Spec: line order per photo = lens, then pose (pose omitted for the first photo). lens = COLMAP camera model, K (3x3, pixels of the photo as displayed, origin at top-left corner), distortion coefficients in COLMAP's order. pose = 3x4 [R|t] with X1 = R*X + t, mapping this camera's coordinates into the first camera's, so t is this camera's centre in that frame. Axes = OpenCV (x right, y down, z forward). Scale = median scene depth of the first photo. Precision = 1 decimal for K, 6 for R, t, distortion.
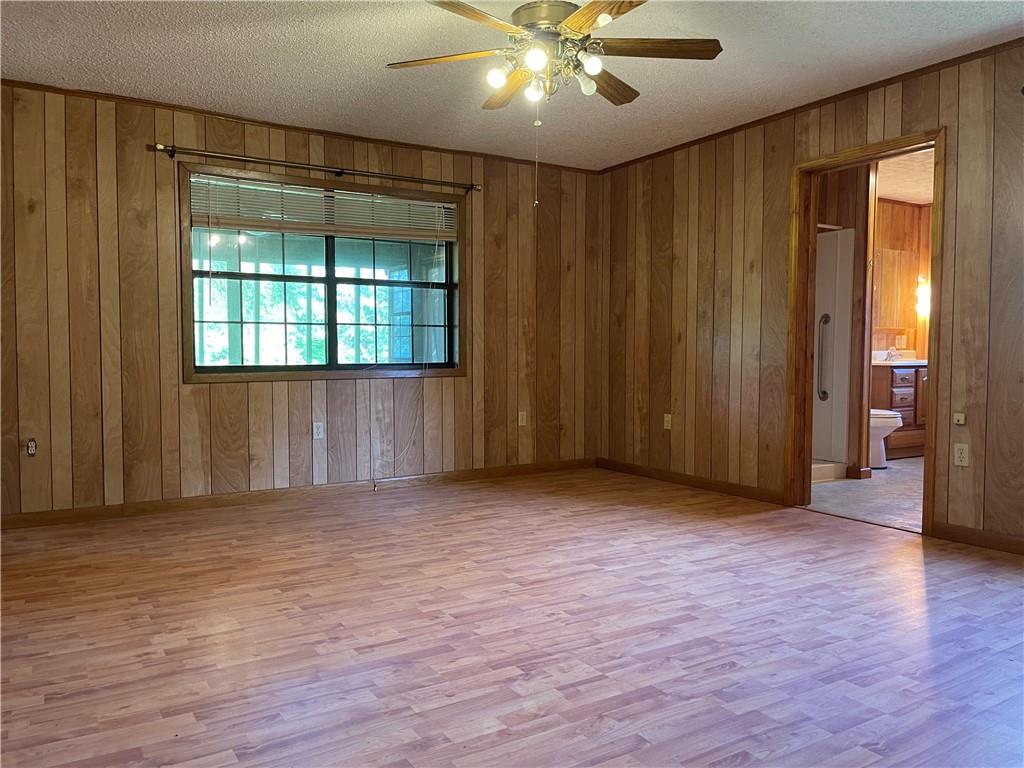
lens RADIAL K [[780.8, 0, 508.3], [0, 780.8, 388.2], [0, 0, 1]] dist [0.071789, -0.095705]
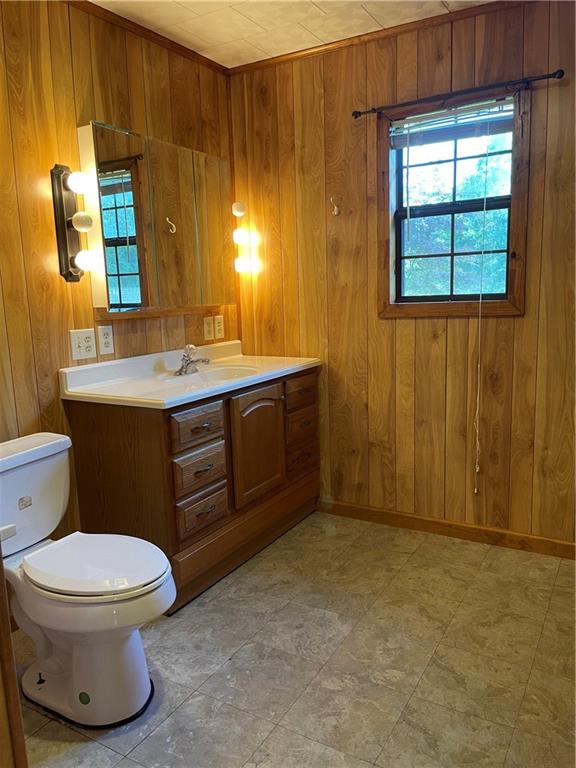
lens RADIAL K [[585.6, 0, 288.3], [0, 585.6, 385.9], [0, 0, 1]] dist [0.071789, -0.095705]
pose [[0.888065, -0.107352, 0.447008, 0.407280], [0.061500, 0.991355, 0.115900, -0.072302], [-0.455586, -0.075436, 0.886990, 0.697569]]
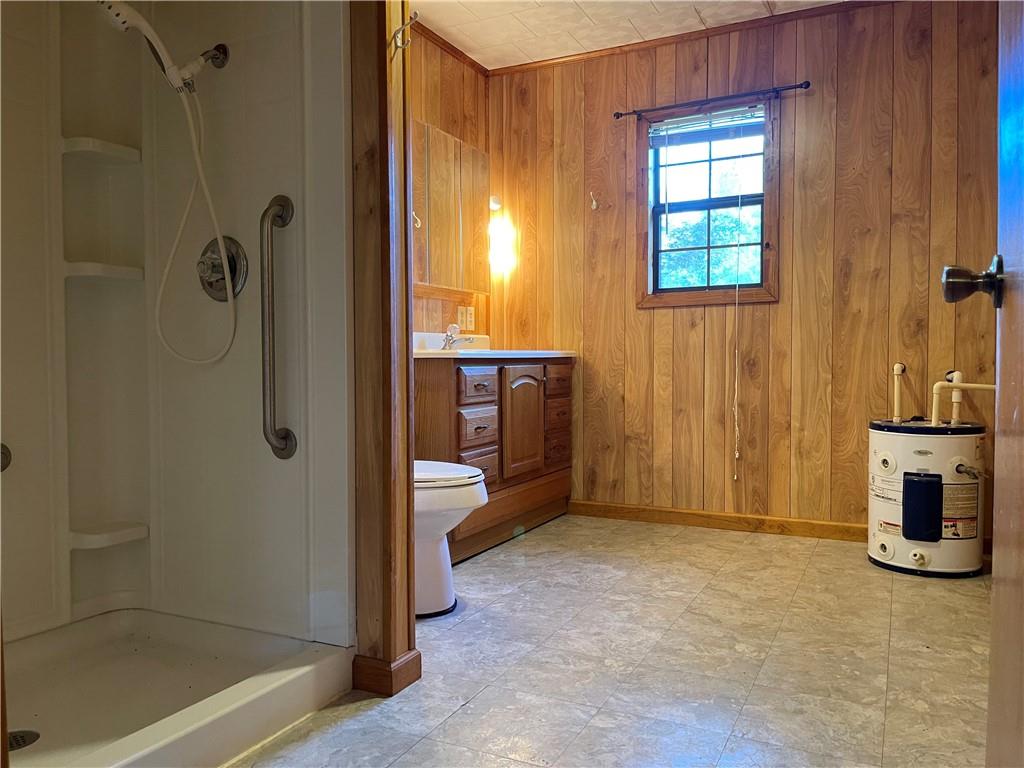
lens RADIAL K [[780.8, 0, 509.8], [0, 780.8, 386.1], [0, 0, 1]] dist [0.071789, -0.095705]
pose [[0.857710, -0.025333, 0.513509, 0.283568], [0.035512, 0.999319, -0.010016, -0.007071], [-0.512906, 0.026827, 0.858026, 0.605056]]
